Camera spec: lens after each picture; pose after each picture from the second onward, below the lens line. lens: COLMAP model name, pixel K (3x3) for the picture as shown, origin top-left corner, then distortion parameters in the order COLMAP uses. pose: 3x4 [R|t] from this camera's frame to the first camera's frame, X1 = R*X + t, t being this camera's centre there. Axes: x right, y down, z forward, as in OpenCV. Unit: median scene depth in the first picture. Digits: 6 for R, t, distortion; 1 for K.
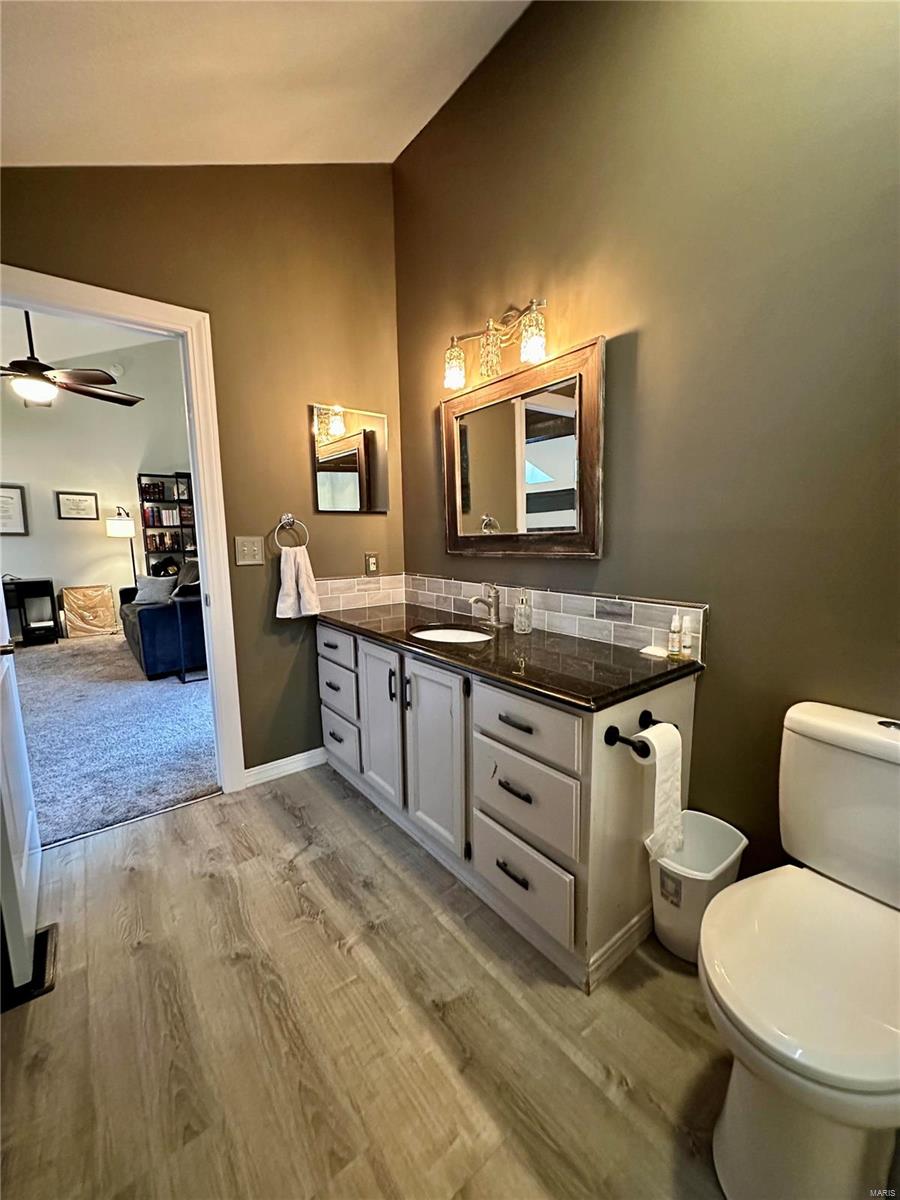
lens RADIAL K [[477.8, 0, 450.0], [0, 477.8, 600.0], [0, 0, 1]] dist [0.000980, 0.000586]
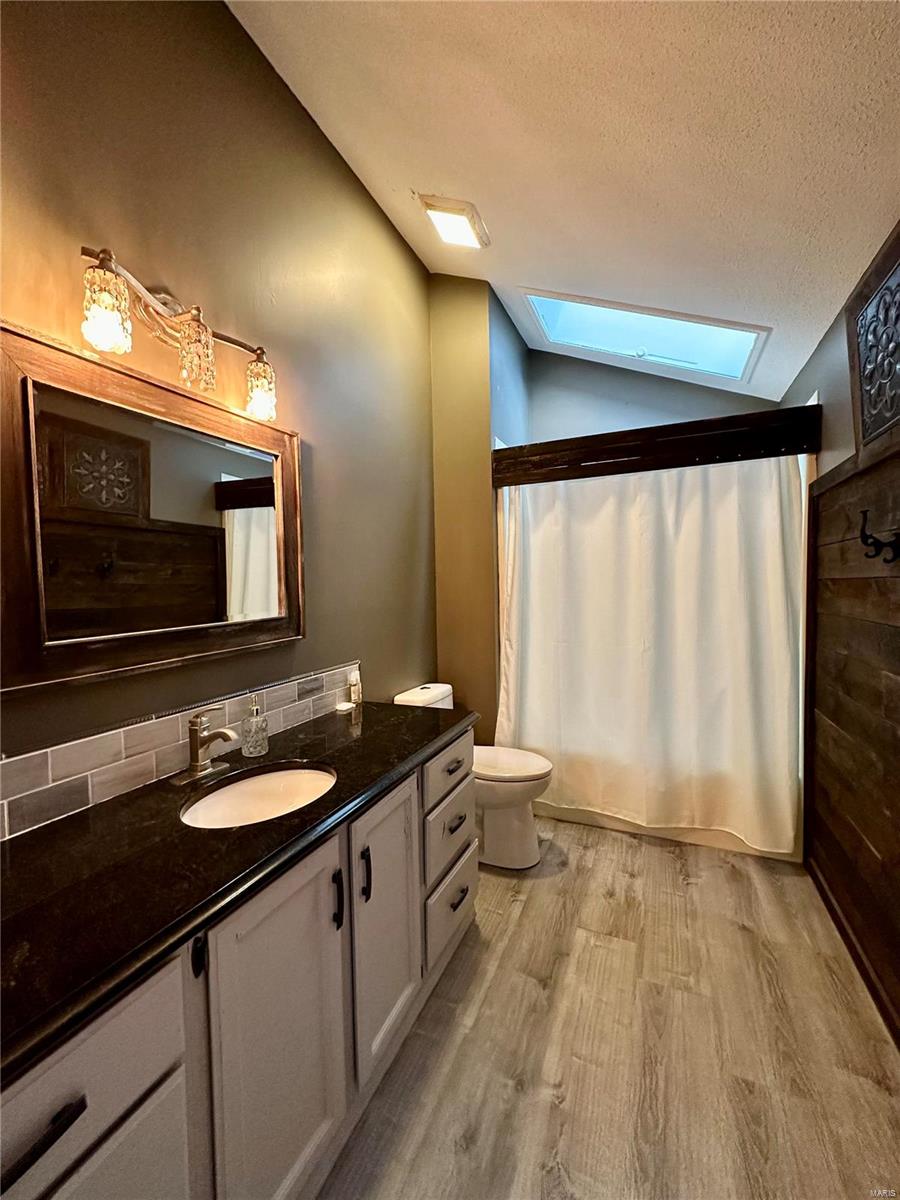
lens RADIAL K [[477.8, 0, 450.0], [0, 477.8, 600.0], [0, 0, 1]] dist [0.000980, 0.000586]
pose [[-0.468995, -0.006023, 0.883180, -0.861772], [0.146889, 0.985518, 0.084724, -0.249503], [-0.870900, 0.169465, -0.461319, 1.380075]]
